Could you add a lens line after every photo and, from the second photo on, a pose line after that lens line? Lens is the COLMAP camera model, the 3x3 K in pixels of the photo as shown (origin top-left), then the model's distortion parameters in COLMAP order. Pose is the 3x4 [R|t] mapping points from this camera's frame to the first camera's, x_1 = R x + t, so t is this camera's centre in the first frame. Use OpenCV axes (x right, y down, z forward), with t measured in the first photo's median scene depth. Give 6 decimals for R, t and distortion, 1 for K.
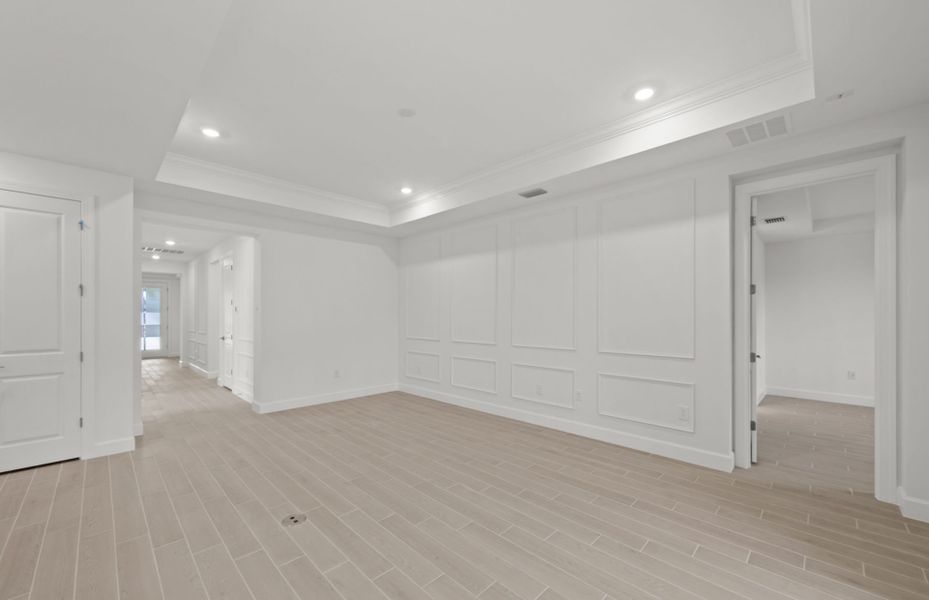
lens RADIAL K [[363.4, 0, 464.8], [0, 363.4, 314.8], [0, 0, 1]] dist [0.001123, 0.000426]
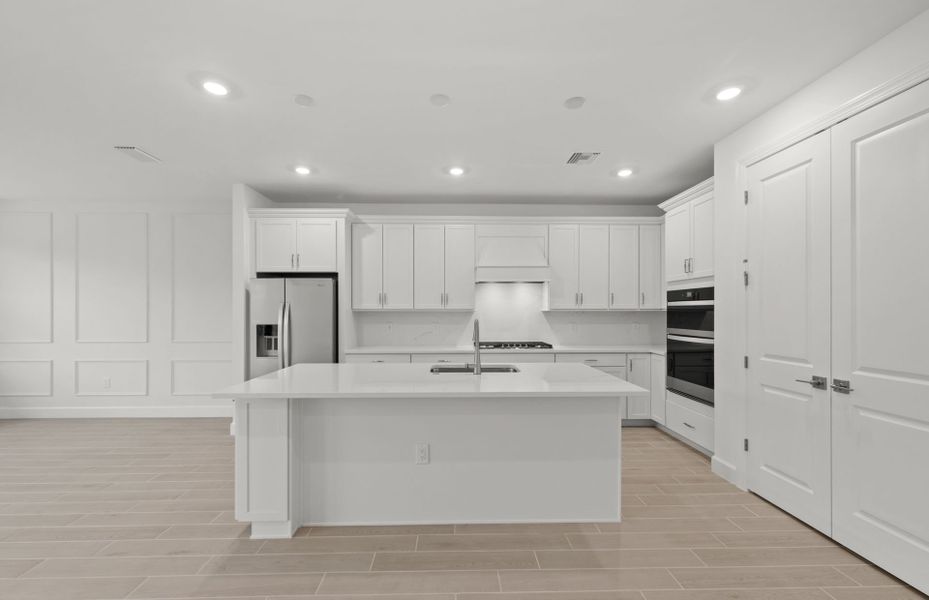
lens RADIAL K [[363.4, 0, 457.1], [0, 363.4, 311.0], [0, 0, 1]] dist [0.001123, 0.000426]
pose [[-0.692988, 0.001571, -0.720948, -0.256451], [0.002648, 0.999996, -0.000366, 0.001834], [0.720944, -0.002163, -0.692989, 0.748485]]
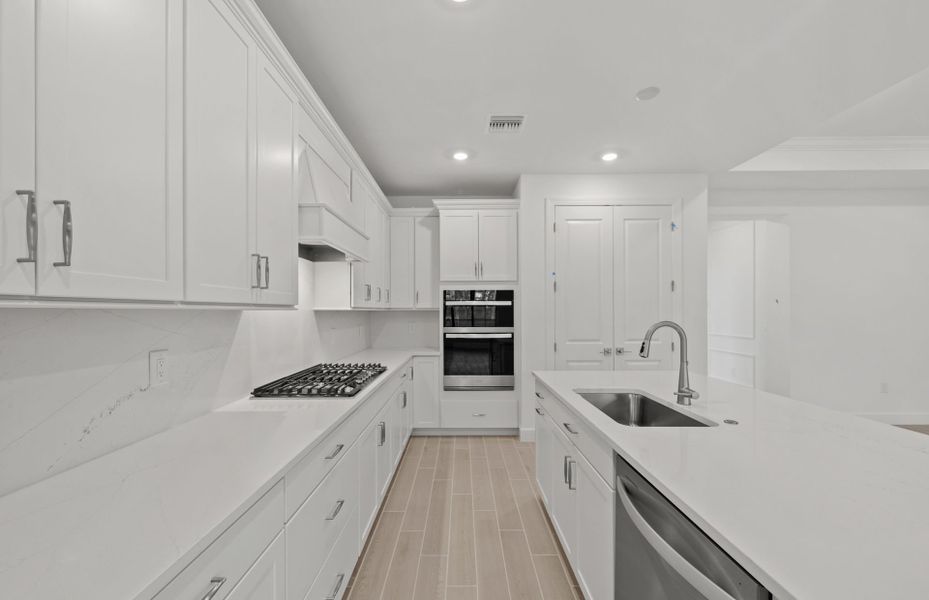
lens RADIAL K [[363.4, 0, 460.2], [0, 363.4, 307.3], [0, 0, 1]] dist [0.001123, 0.000426]
pose [[0.702244, -0.006859, -0.711903, -0.639713], [0.002553, 0.999971, -0.007116, 0.002188], [0.711932, 0.003179, 0.702241, -0.194624]]
